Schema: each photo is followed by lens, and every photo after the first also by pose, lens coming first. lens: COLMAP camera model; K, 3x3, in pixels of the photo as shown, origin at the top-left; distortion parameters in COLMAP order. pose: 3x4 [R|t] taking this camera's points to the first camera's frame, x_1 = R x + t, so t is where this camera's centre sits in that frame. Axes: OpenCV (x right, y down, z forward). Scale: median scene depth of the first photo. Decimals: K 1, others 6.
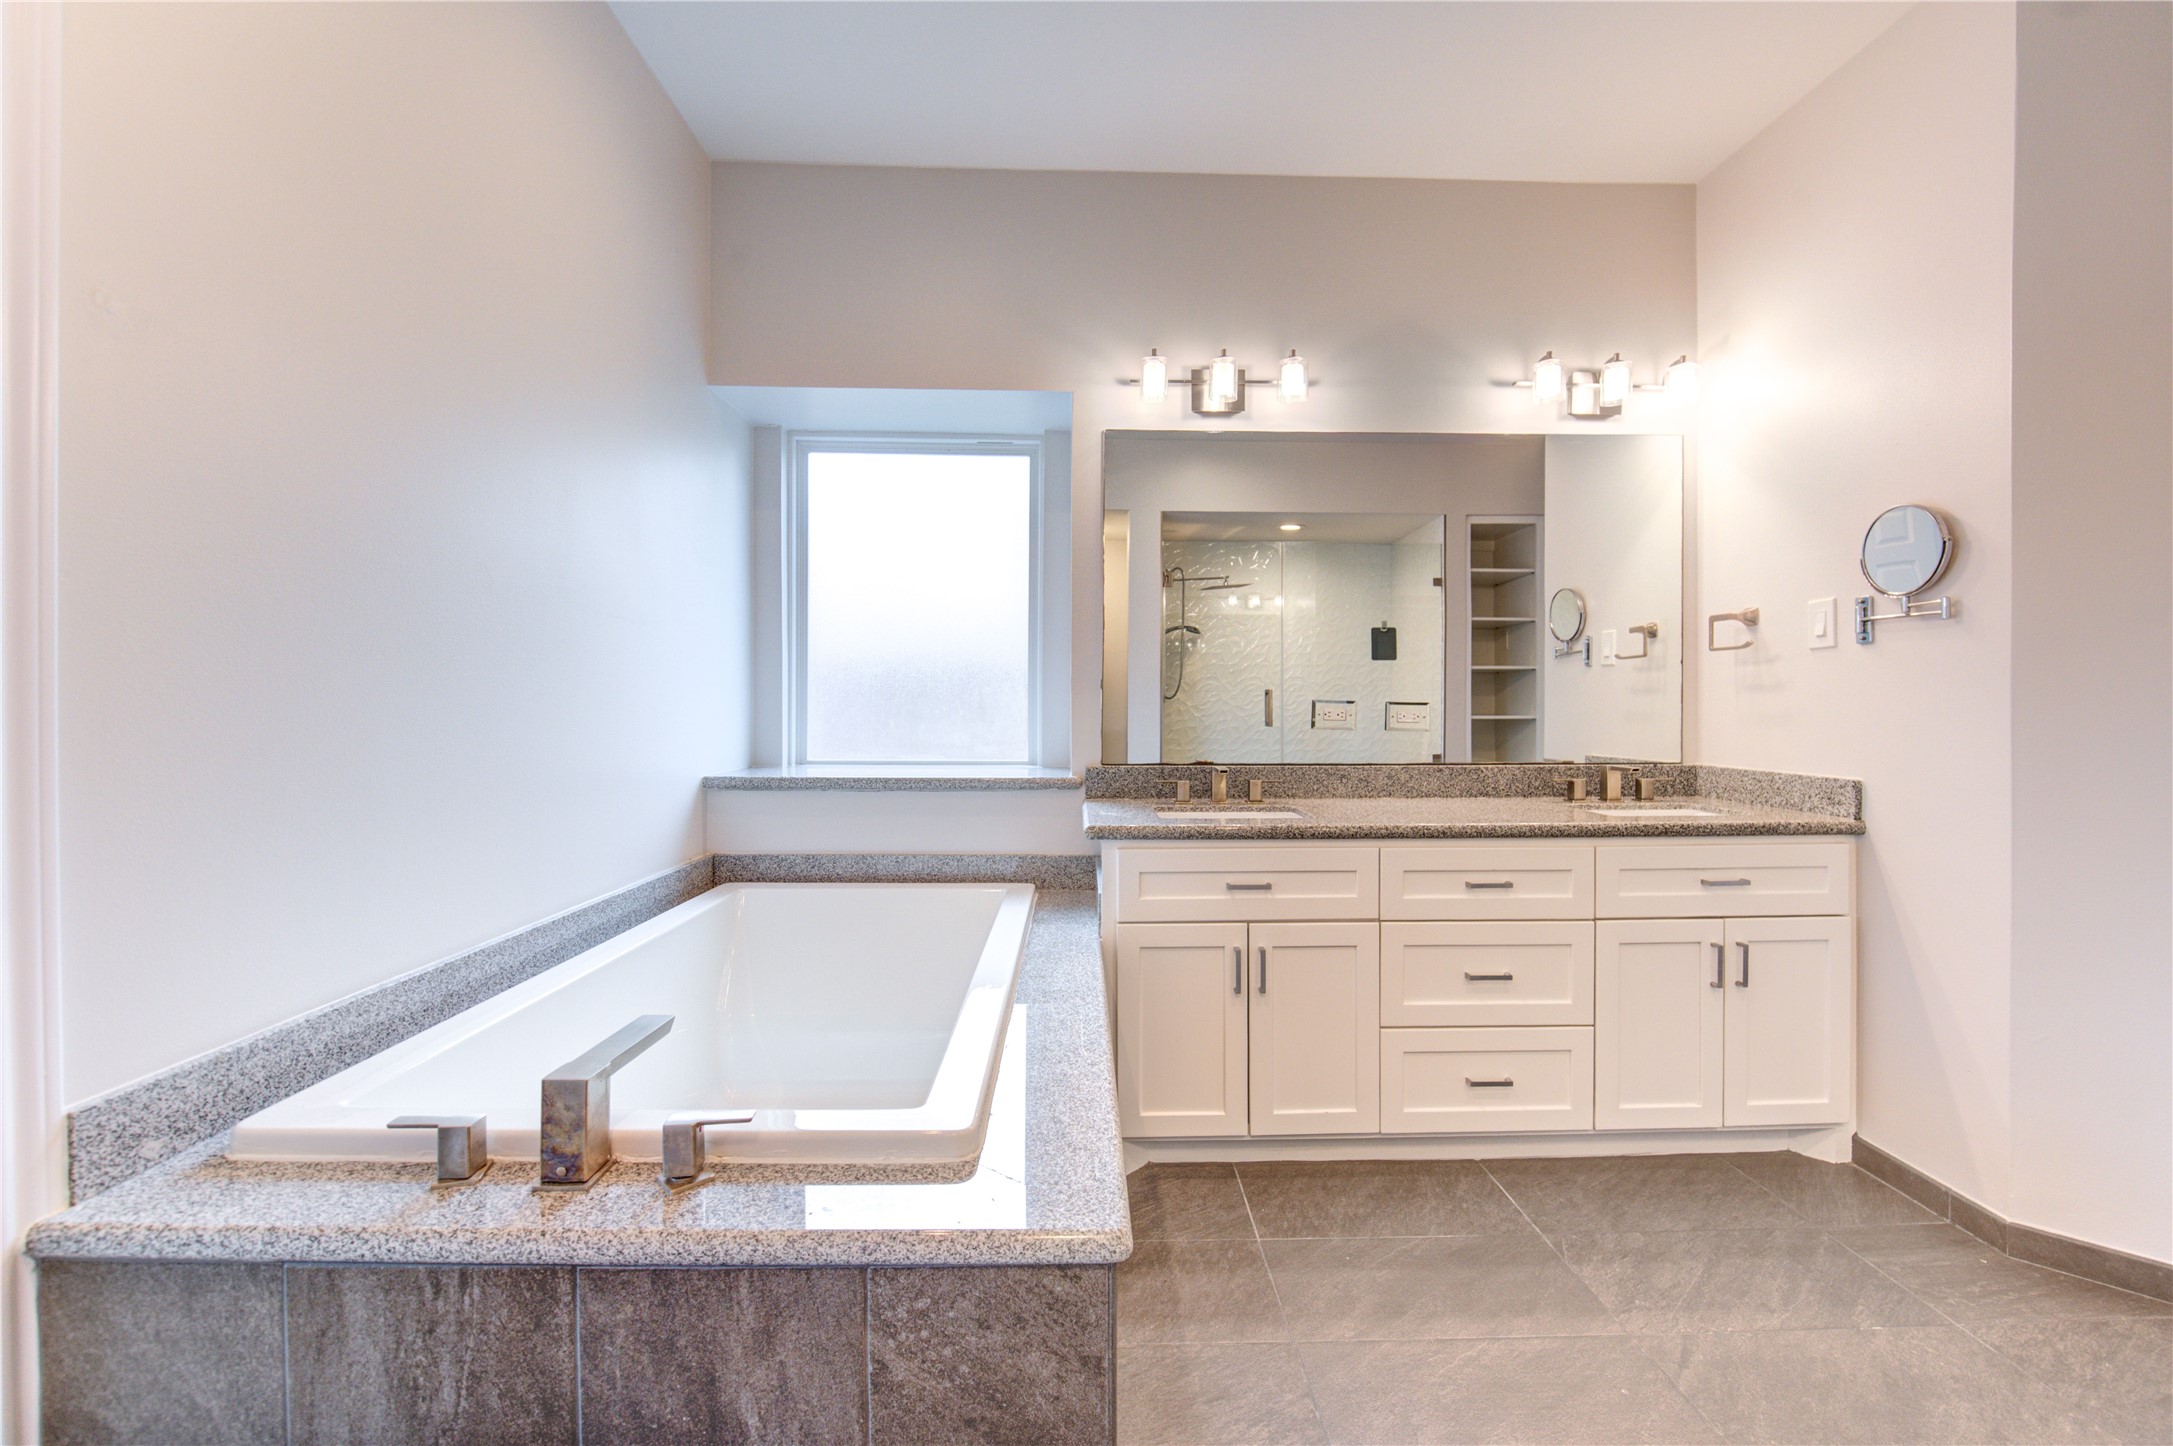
lens RADIAL K [[891.3, 0, 1095.4], [0, 891.3, 718.7], [0, 0, 1]] dist [-0.013905, -0.000194]
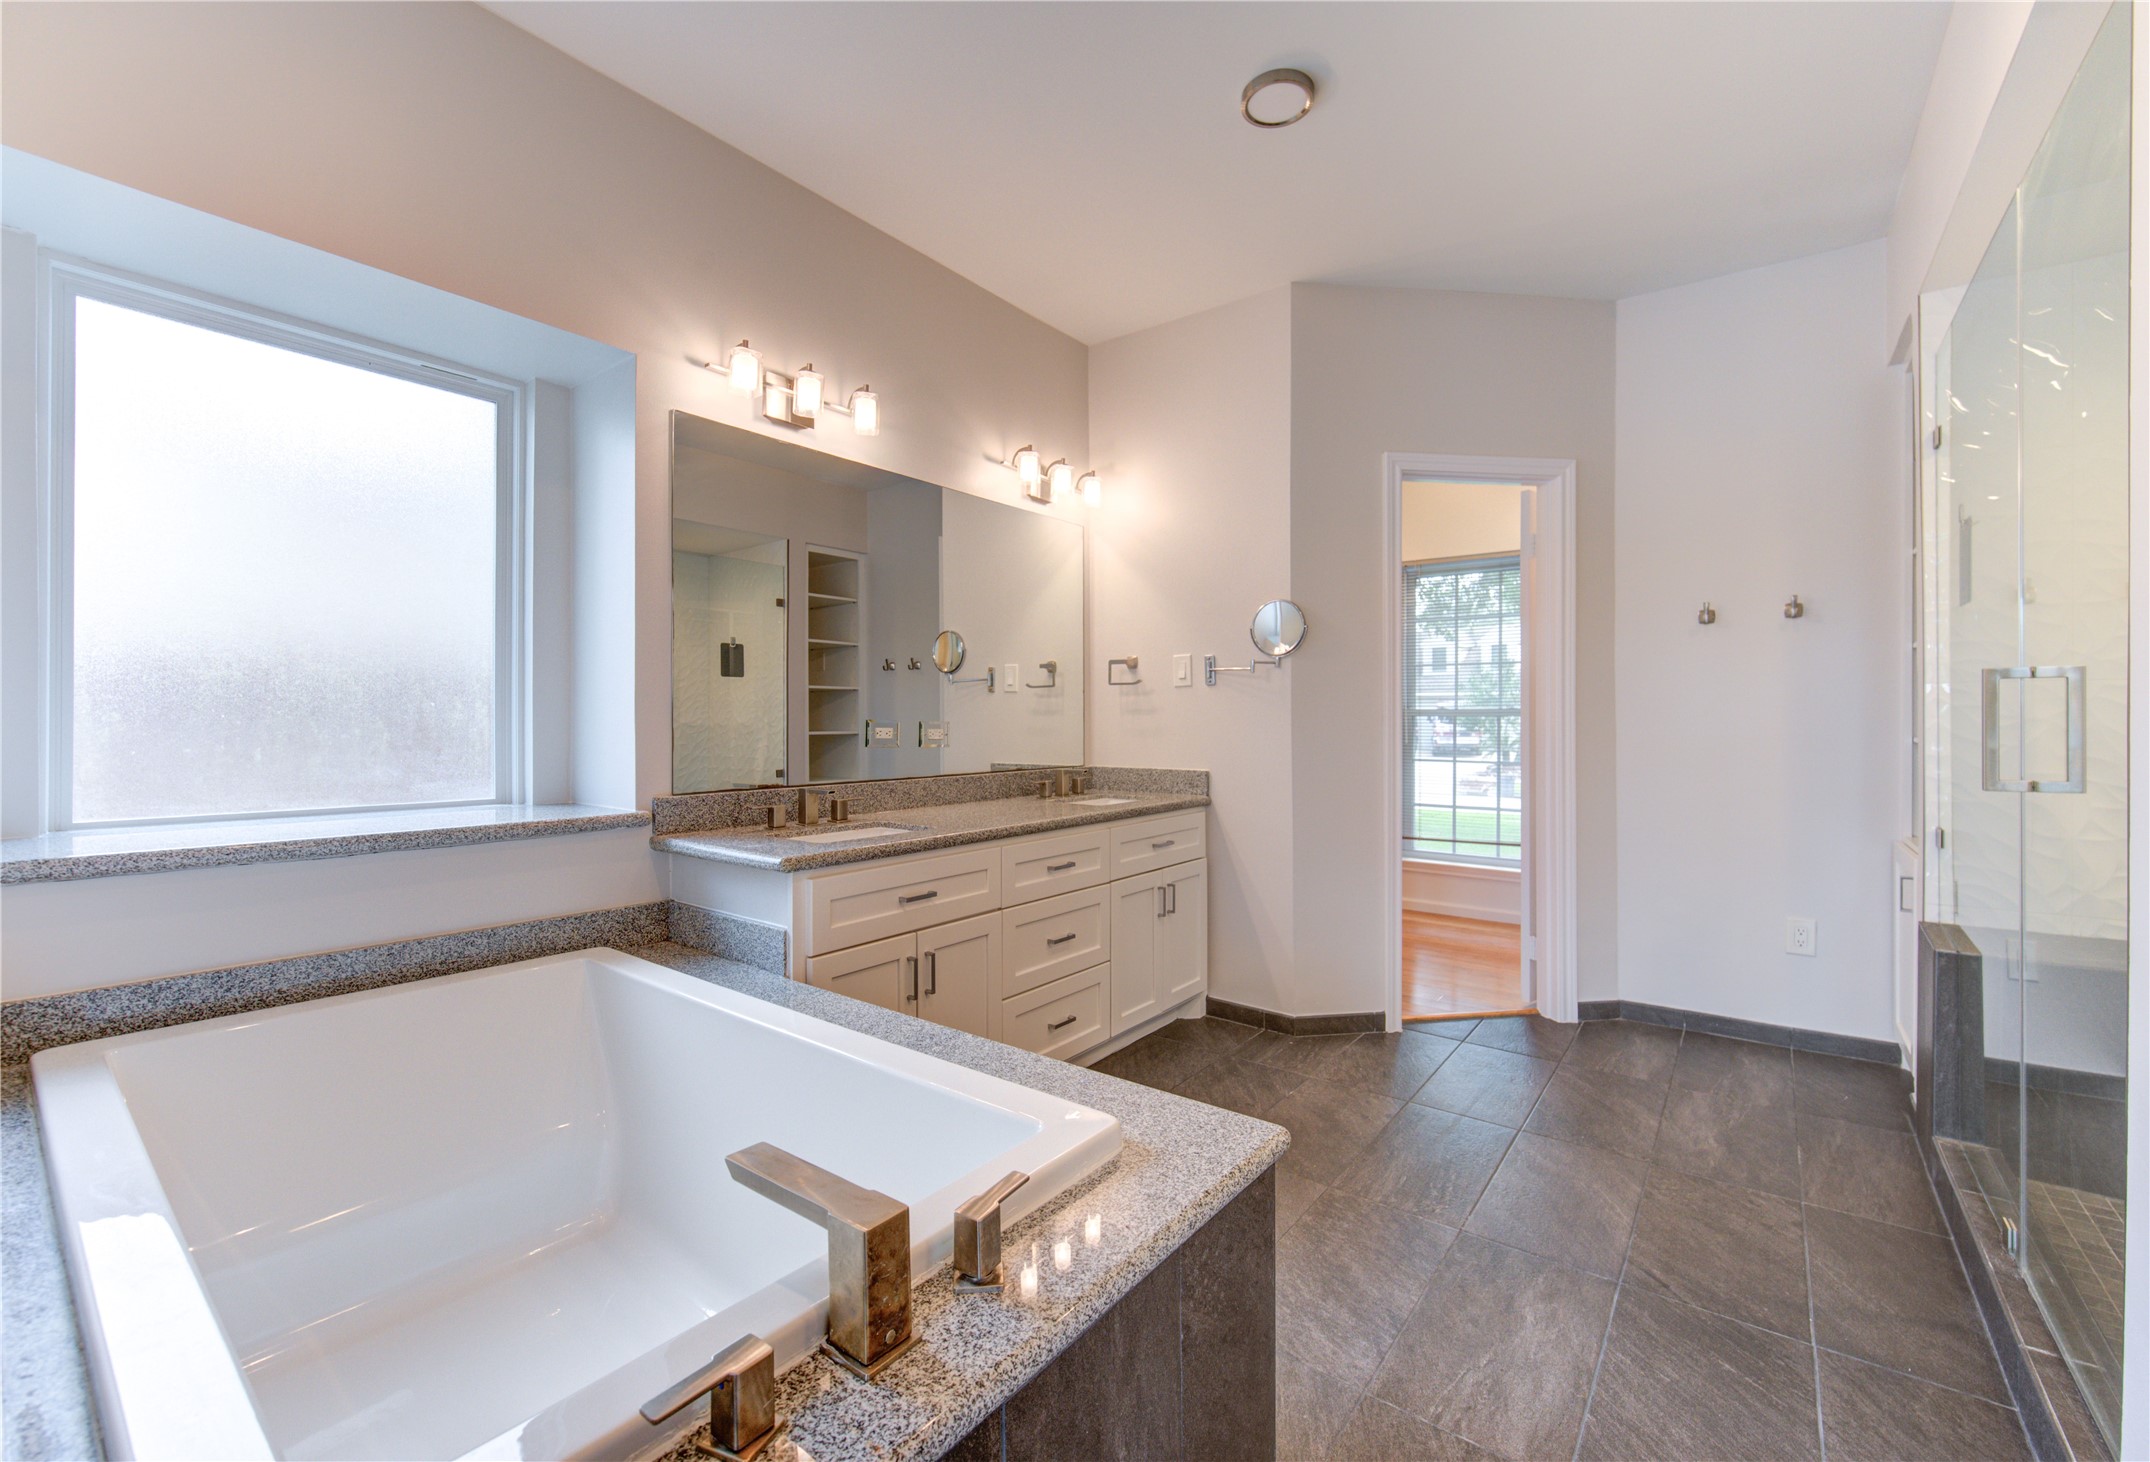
lens RADIAL K [[874.9, 0, 1119.2], [0, 874.9, 725.9], [0, 0, 1]] dist [0.012997, -0.016403]
pose [[0.615168, -0.005382, 0.788377, -0.409486], [0.010969, 0.999938, -0.001734, -0.009332], [-0.788319, 0.009714, 0.615189, 0.134352]]
